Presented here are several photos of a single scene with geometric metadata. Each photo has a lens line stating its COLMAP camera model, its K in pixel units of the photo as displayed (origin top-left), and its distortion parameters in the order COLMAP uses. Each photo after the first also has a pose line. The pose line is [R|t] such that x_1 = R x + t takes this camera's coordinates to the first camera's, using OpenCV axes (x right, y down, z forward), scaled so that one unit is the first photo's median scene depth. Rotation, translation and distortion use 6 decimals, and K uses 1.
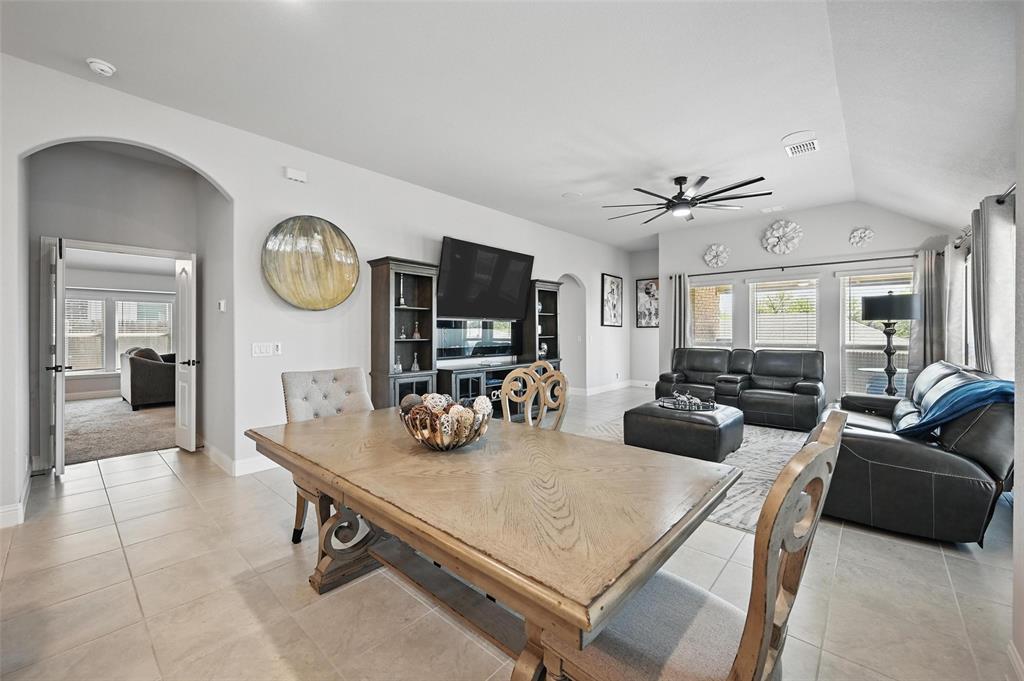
lens RADIAL K [[405.8, 0, 505.9], [0, 405.8, 333.5], [0, 0, 1]] dist [0.000411, -0.000483]
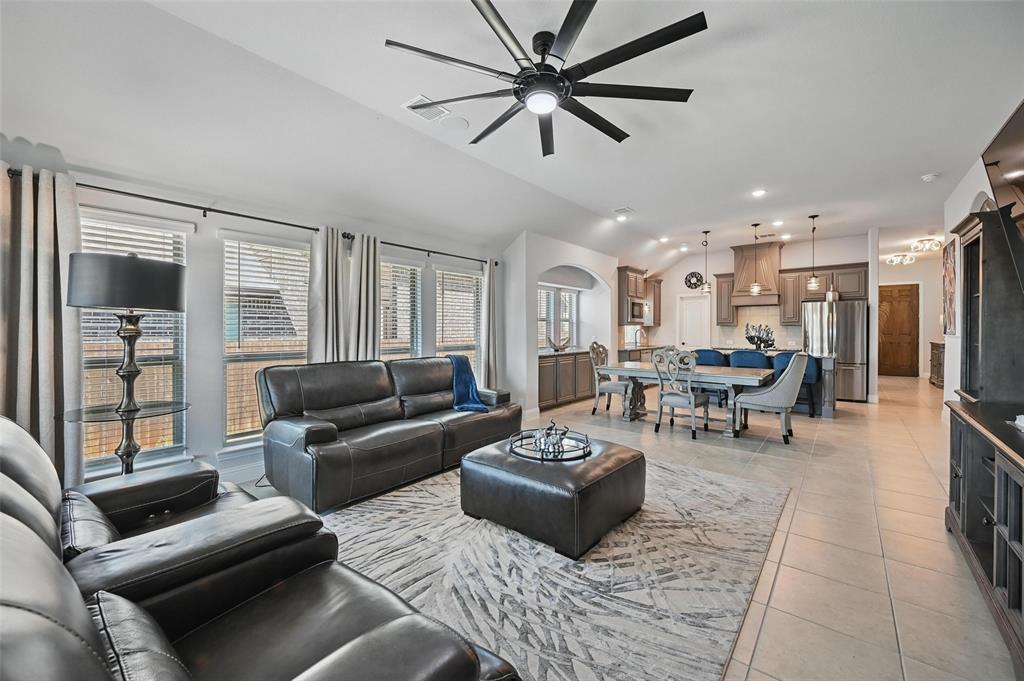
lens RADIAL K [[405.8, 0, 514.4], [0, 405.8, 333.2], [0, 0, 1]] dist [0.000411, -0.000483]
pose [[-0.998352, 0.001836, -0.057363, 0.435864], [0.001132, 0.999924, 0.012309, -0.008493], [0.057381, 0.012223, -0.998278, 1.341944]]
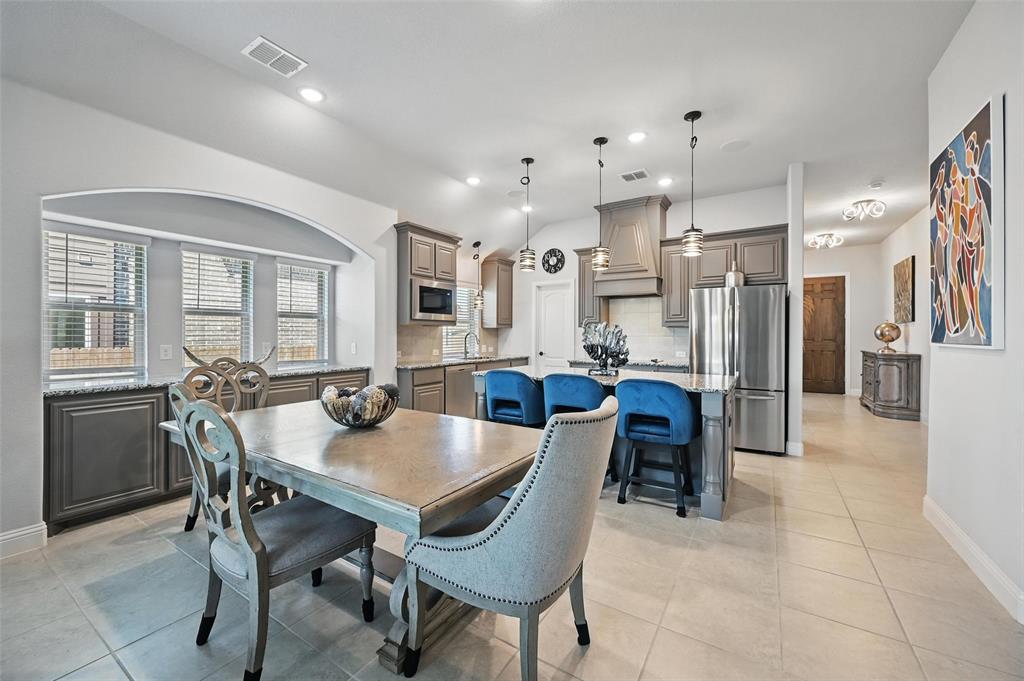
lens RADIAL K [[405.8, 0, 509.8], [0, 405.8, 336.0], [0, 0, 1]] dist [0.000411, -0.000483]
pose [[-0.984011, -0.000836, -0.178108, -0.119123], [-0.002236, 0.999968, 0.007663, -0.002152], [0.178096, 0.007939, -0.983981, 0.767668]]
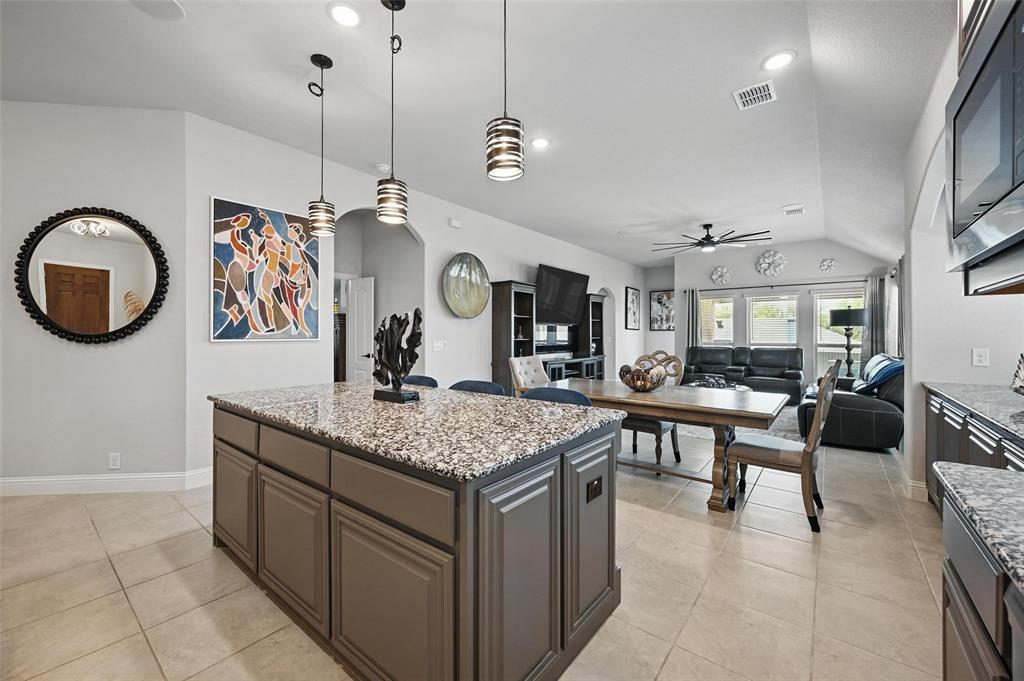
lens RADIAL K [[405.8, 0, 506.2], [0, 405.8, 334.5], [0, 0, 1]] dist [0.000411, -0.000483]
pose [[0.998099, 0.002181, 0.061587, -0.311889], [-0.002008, 0.999994, -0.002875, 0.002301], [-0.061593, 0.002746, 0.998098, -0.317368]]
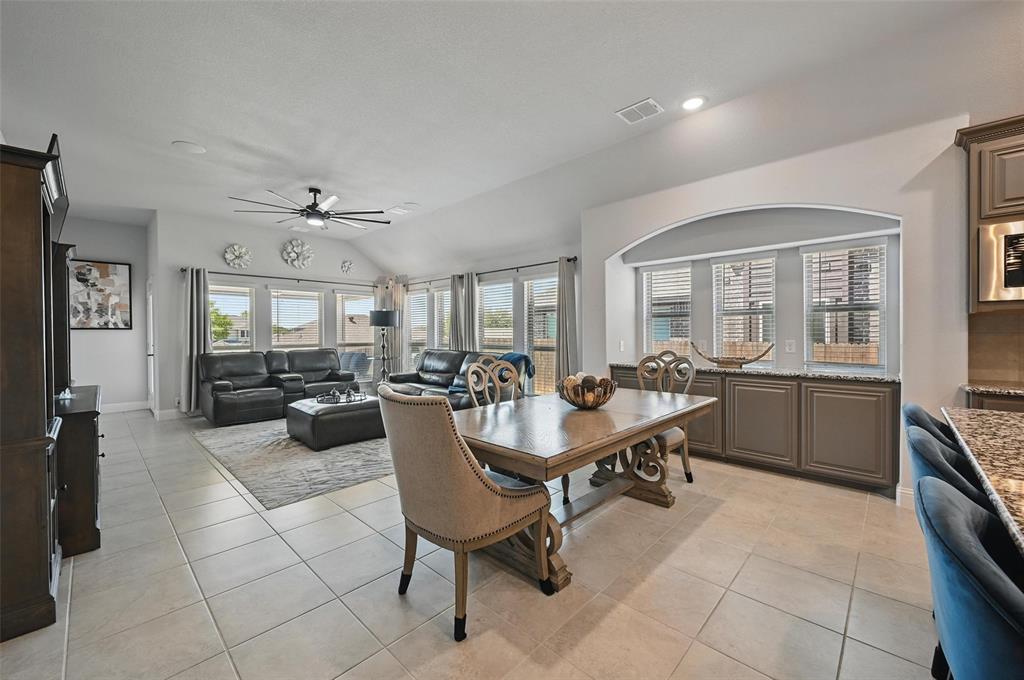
lens RADIAL K [[405.8, 0, 510.3], [0, 405.8, 335.3], [0, 0, 1]] dist [0.000411, -0.000483]
pose [[0.025443, -0.004544, 0.999666, -0.552720], [0.010271, 0.999938, 0.004284, -0.000114], [-0.999624, 0.010158, 0.025488, 0.411979]]
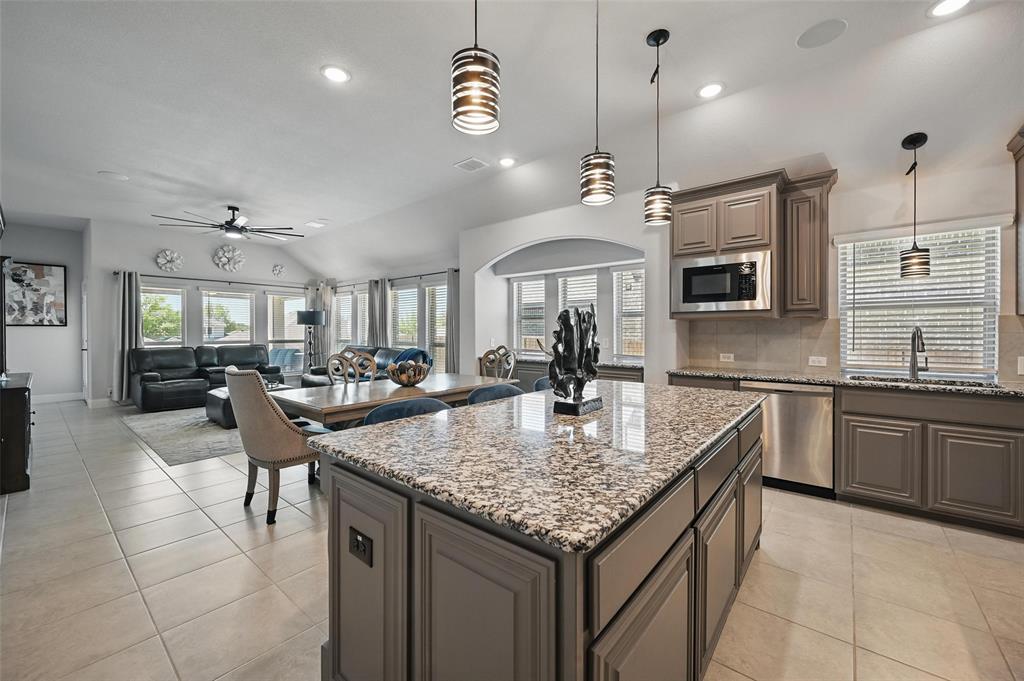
lens RADIAL K [[405.8, 0, 510.2], [0, 405.8, 333.9], [0, 0, 1]] dist [0.000411, -0.000483]
pose [[-0.043445, -0.005149, 0.999043, -0.752782], [0.004791, 0.999974, 0.005362, 0.000752], [-0.999044, 0.005020, -0.043419, 0.186292]]
